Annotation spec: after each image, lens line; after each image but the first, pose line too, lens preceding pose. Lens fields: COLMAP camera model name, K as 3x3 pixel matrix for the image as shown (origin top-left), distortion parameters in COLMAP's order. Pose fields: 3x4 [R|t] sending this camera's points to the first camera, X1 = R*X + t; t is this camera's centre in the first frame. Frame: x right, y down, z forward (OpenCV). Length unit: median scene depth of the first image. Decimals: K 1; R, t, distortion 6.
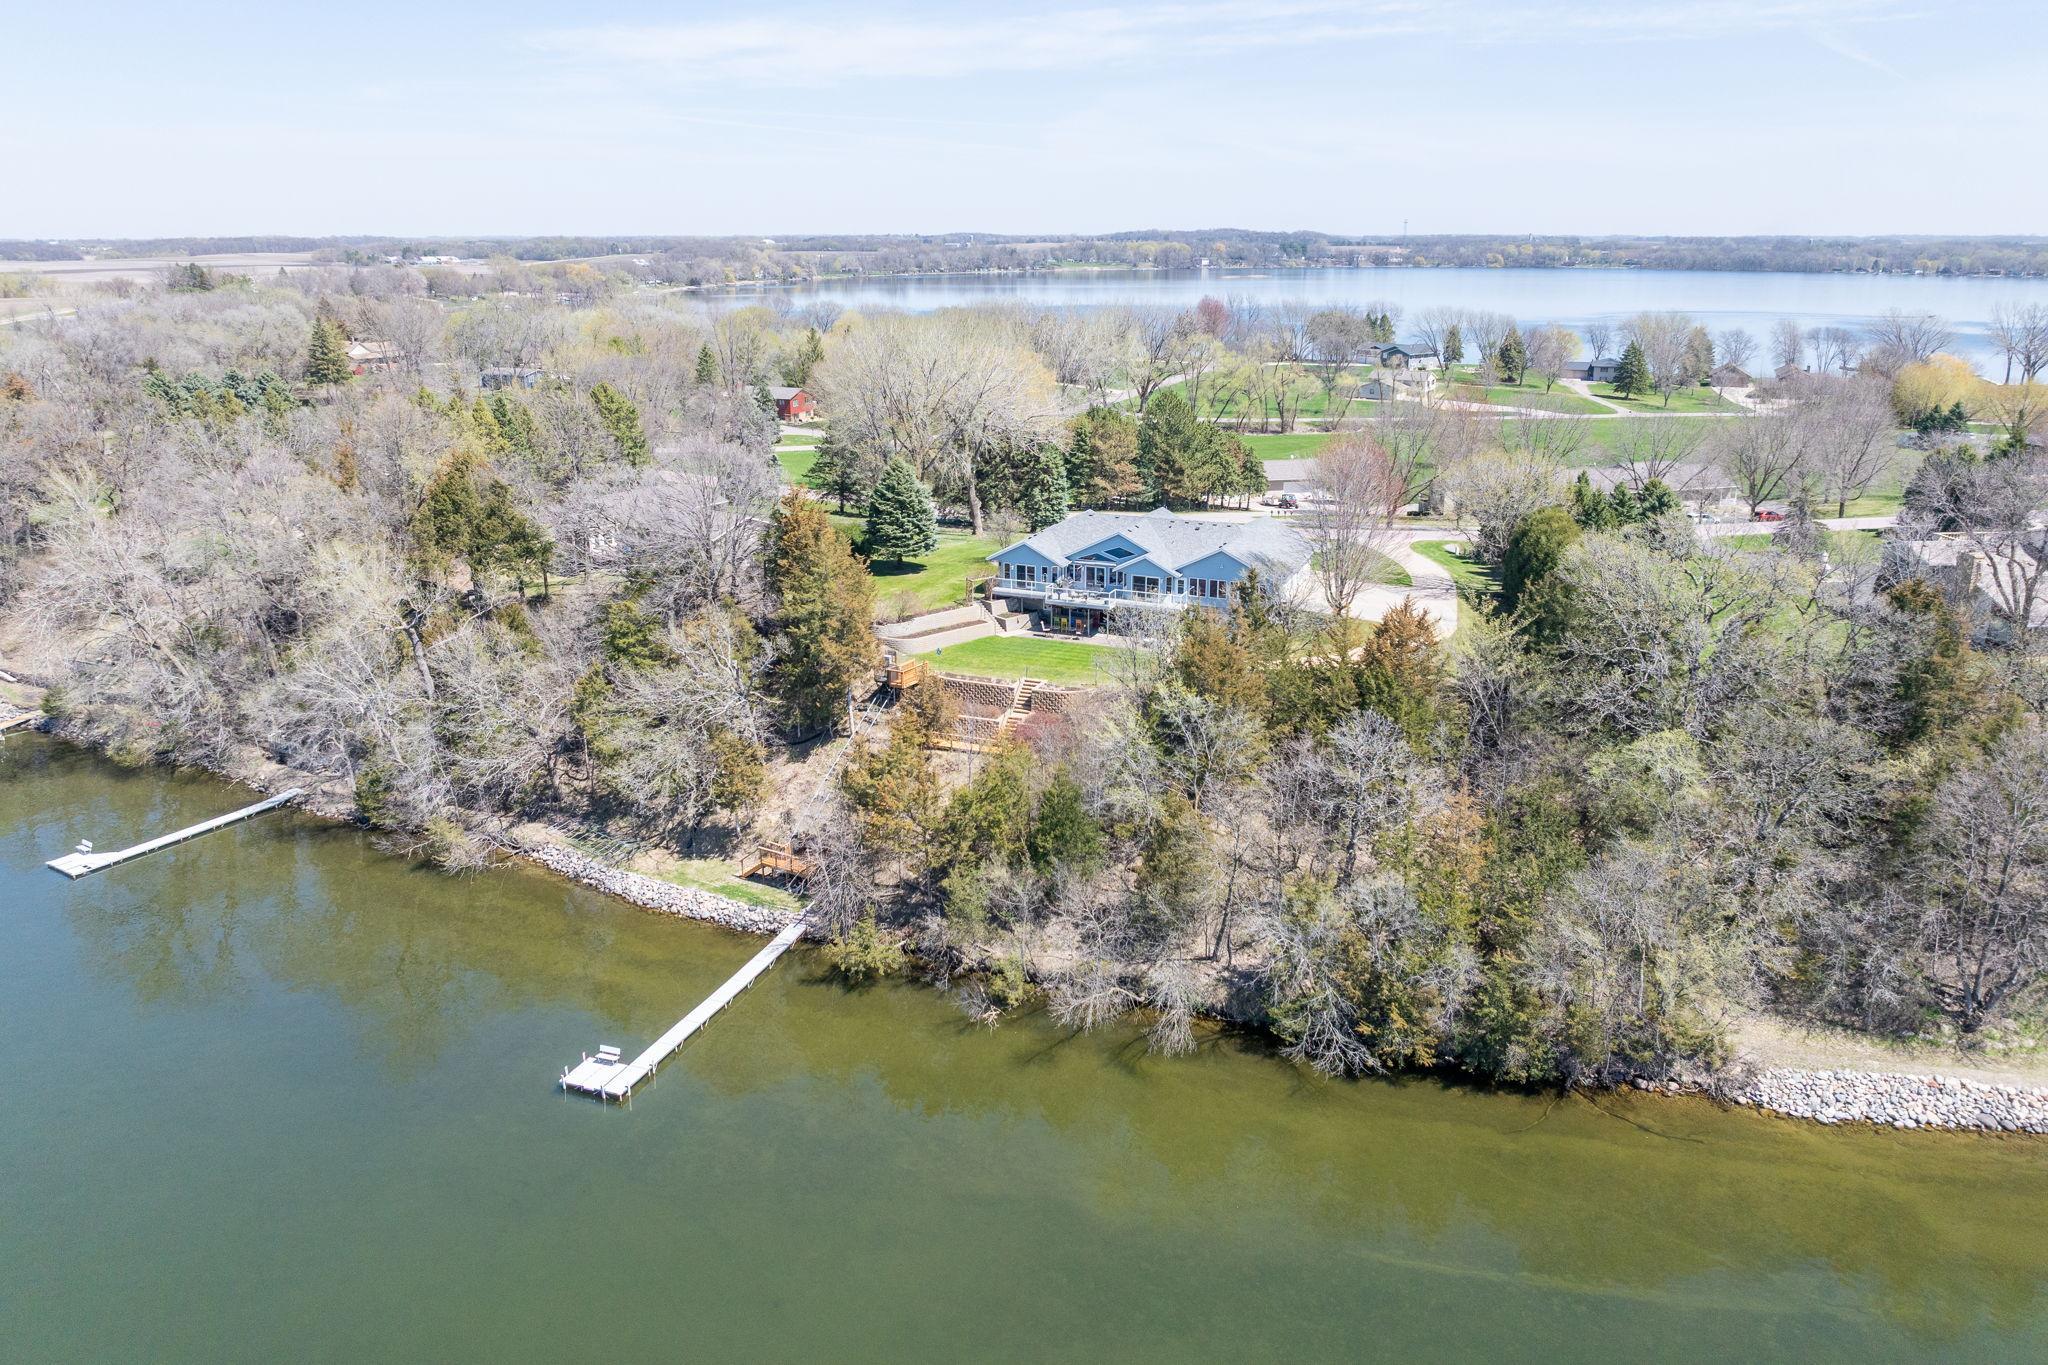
lens RADIAL K [[1437.8, 0, 1026.8], [0, 1437.8, 625.7], [0, 0, 1]] dist [-0.037072, 0.023667]
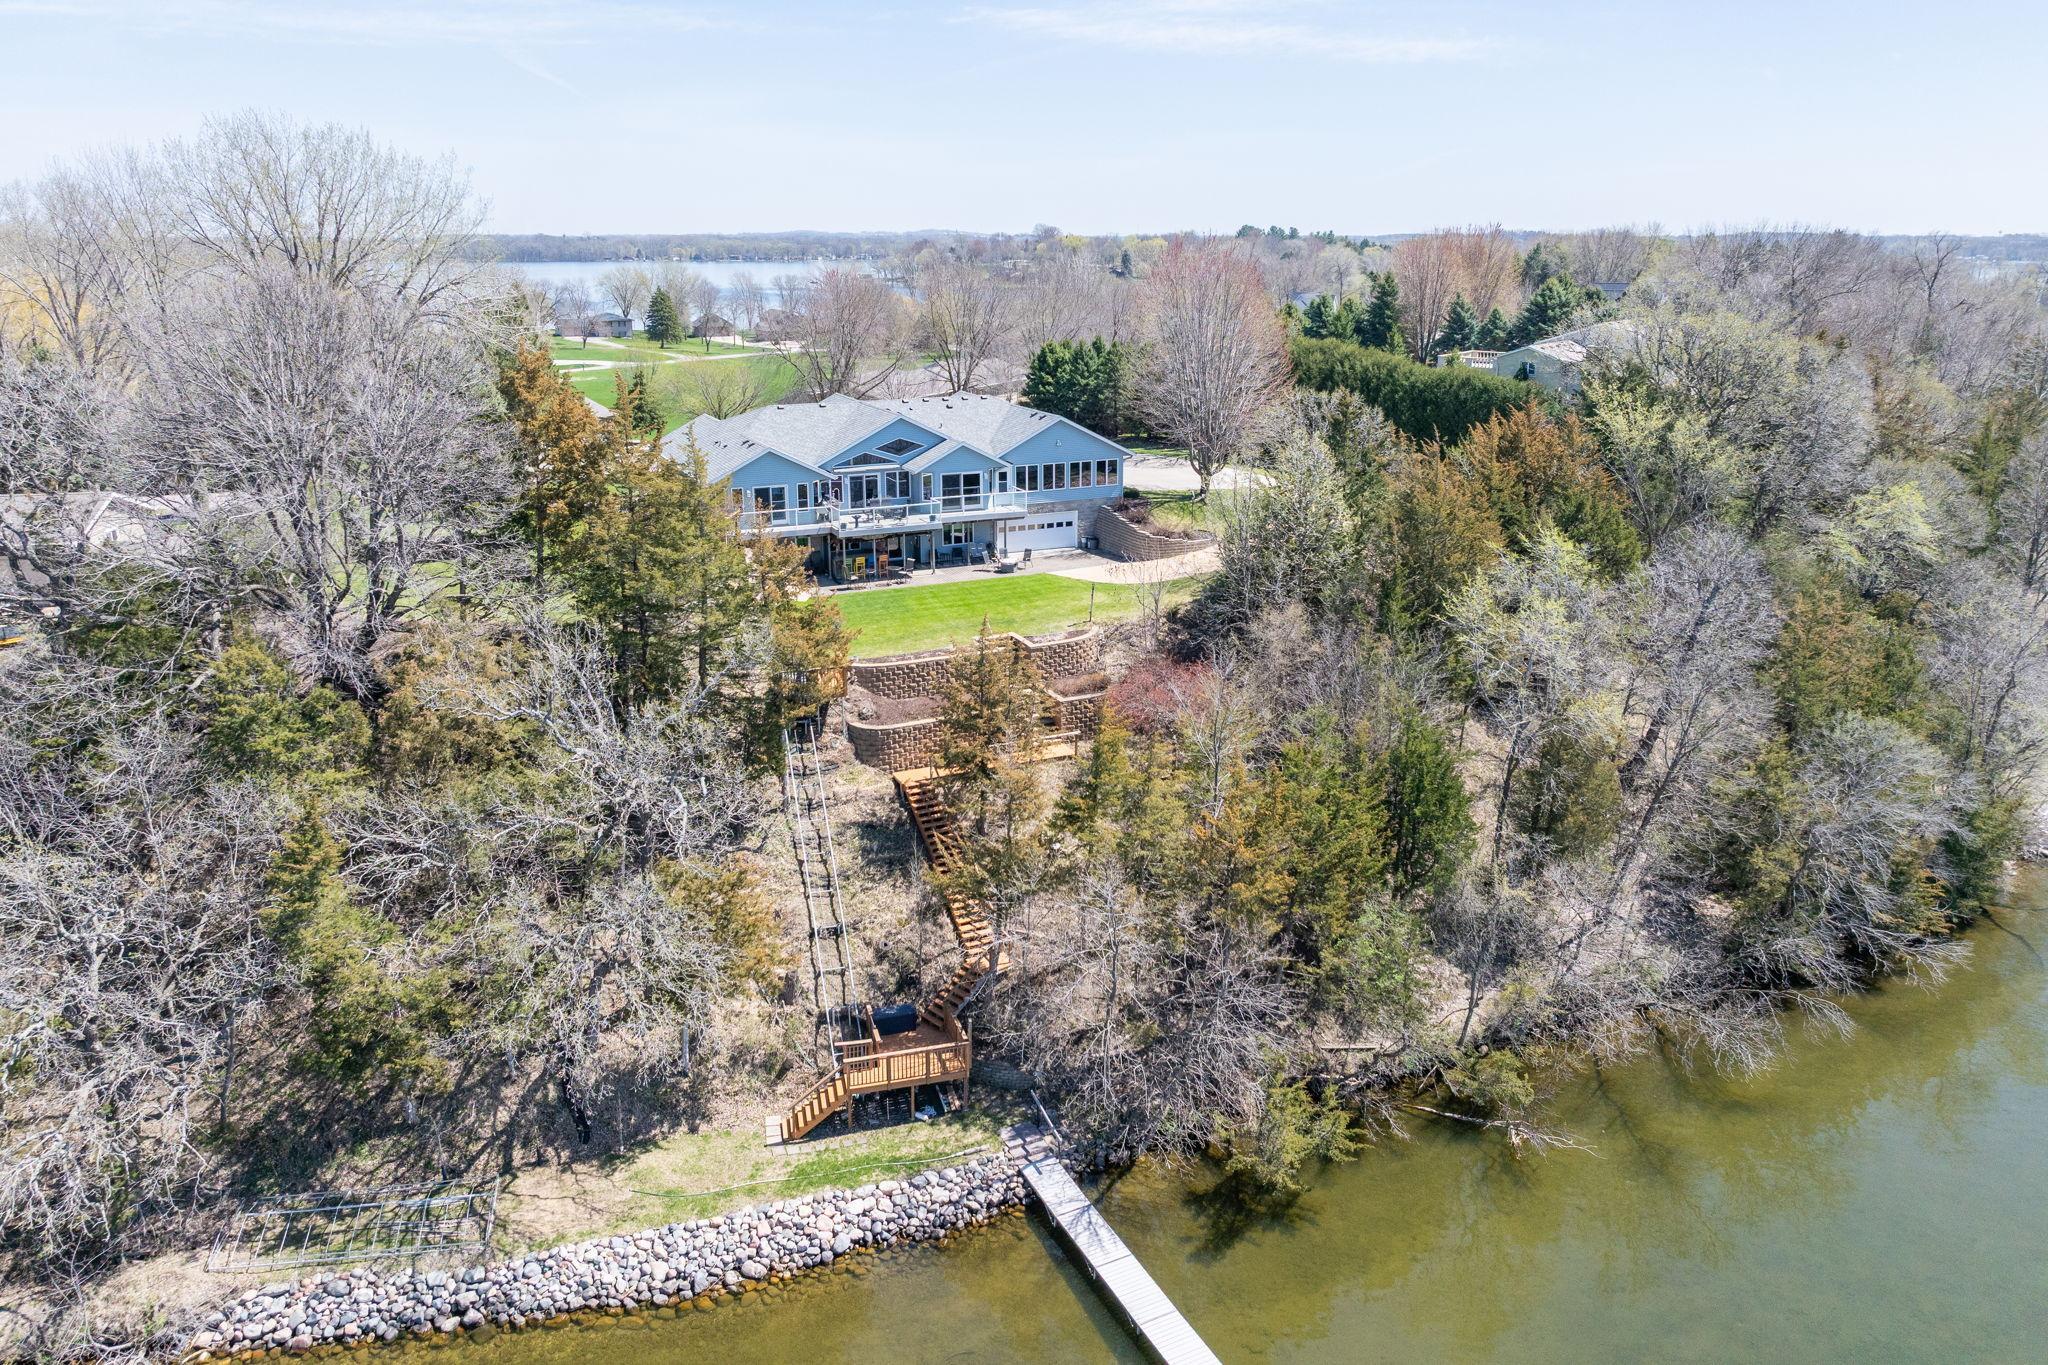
lens RADIAL K [[1437.8, 0, 1023.6], [0, 1437.8, 628.0], [0, 0, 1]] dist [-0.037072, 0.023667]
pose [[0.686746, -0.190467, 0.701500, -0.378402], [0.191976, 0.978320, 0.077689, -0.010160], [-0.701089, 0.081318, 0.708422, 0.508560]]
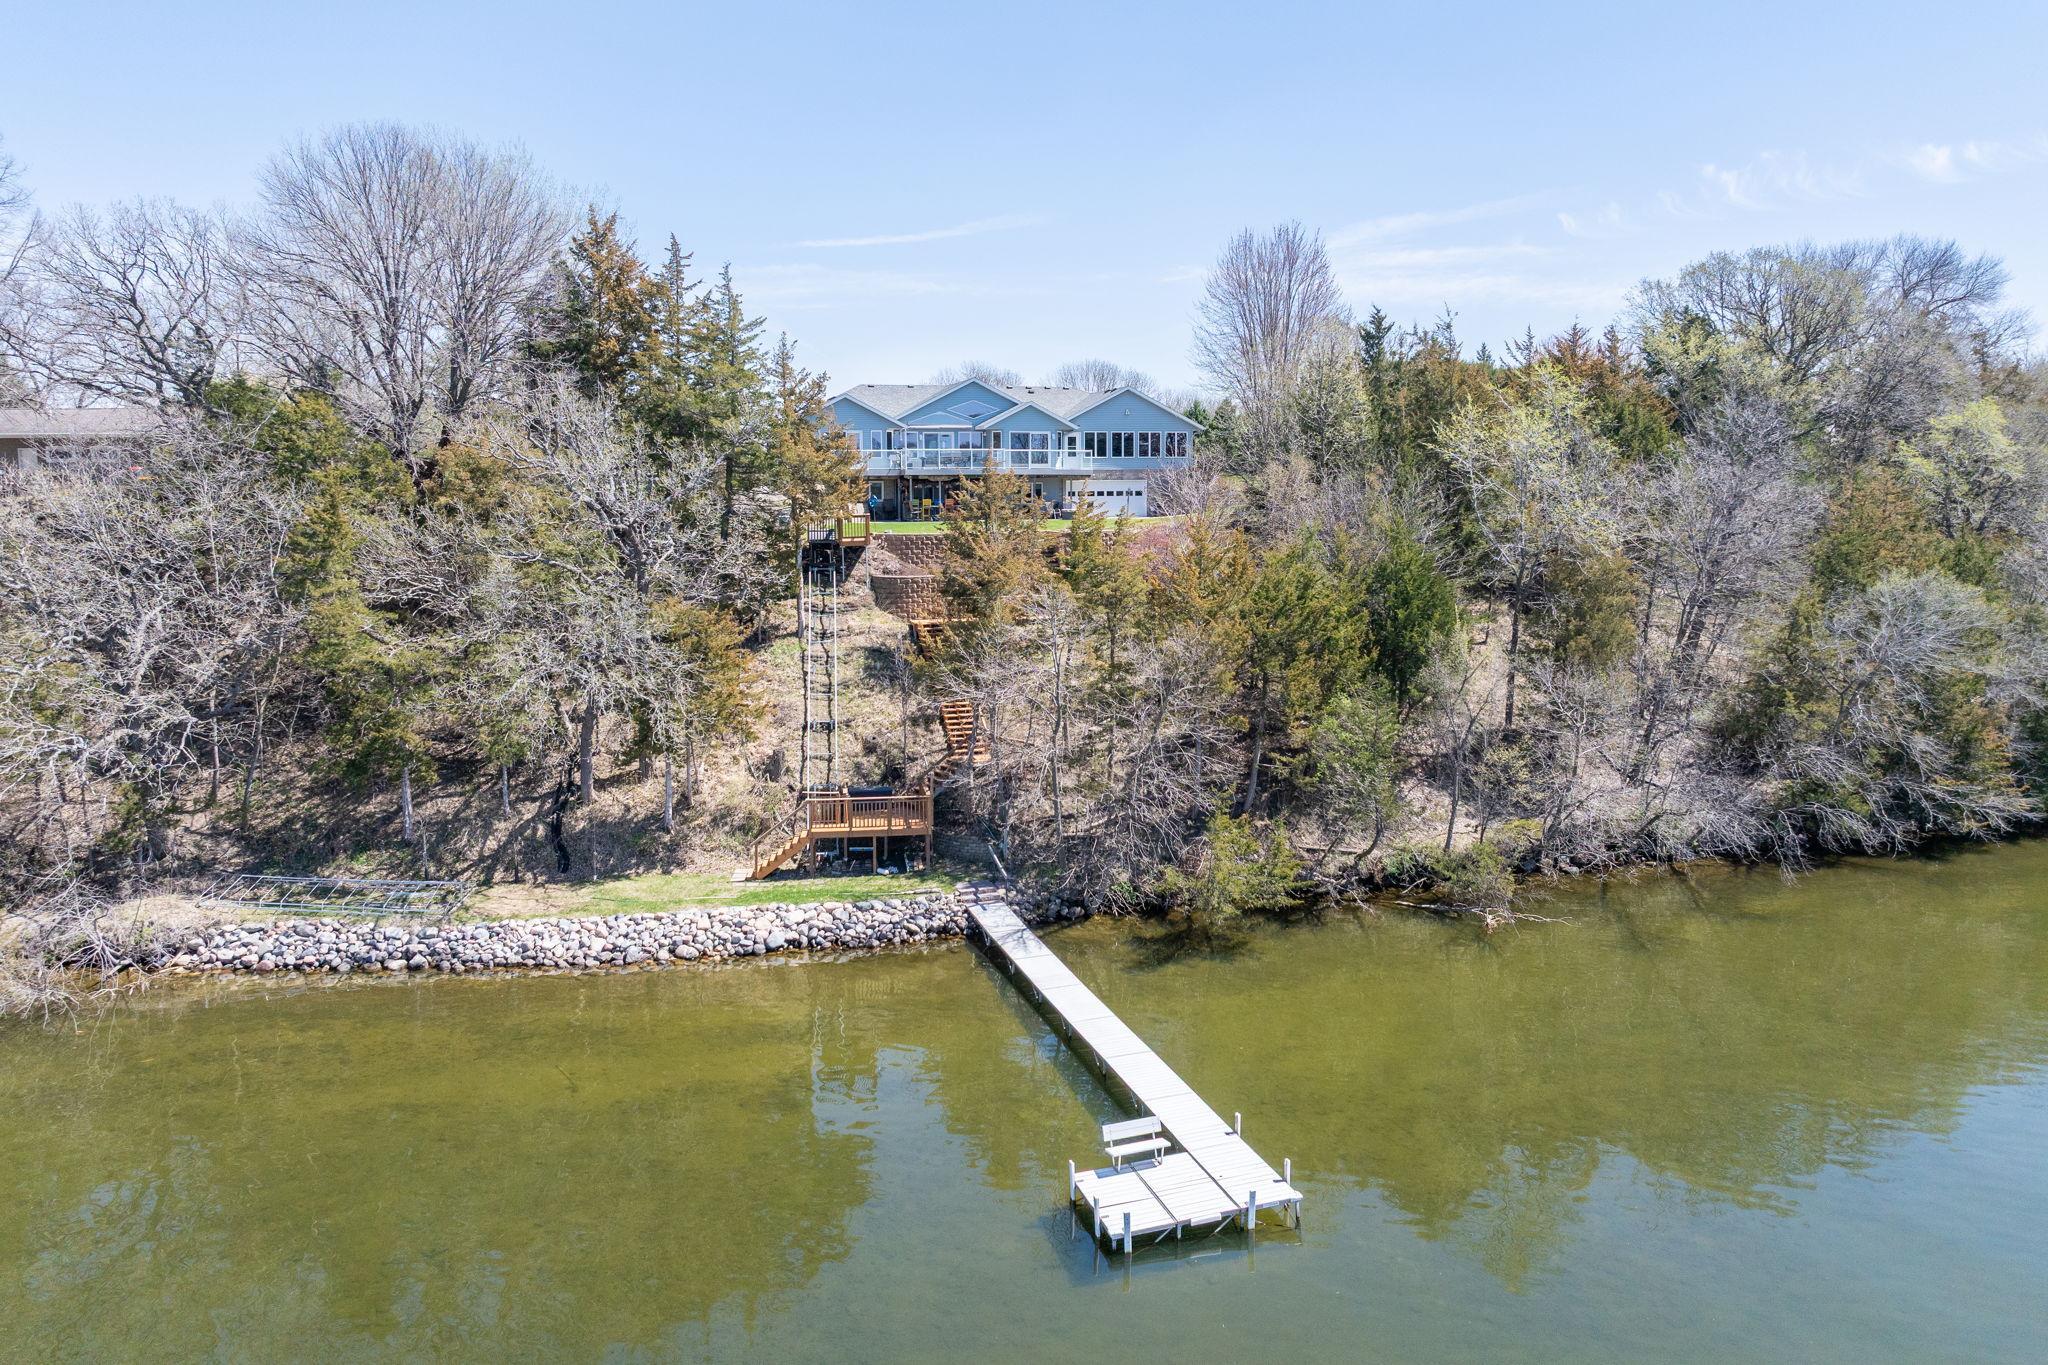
lens RADIAL K [[1437.8, 0, 1026.3], [0, 1437.8, 633.6], [0, 0, 1]] dist [-0.037072, 0.023667]
pose [[0.784624, -0.067322, 0.616306, -0.357521], [0.168075, 0.979957, -0.106933, 0.136875], [-0.596755, 0.187488, 0.780213, 0.467111]]
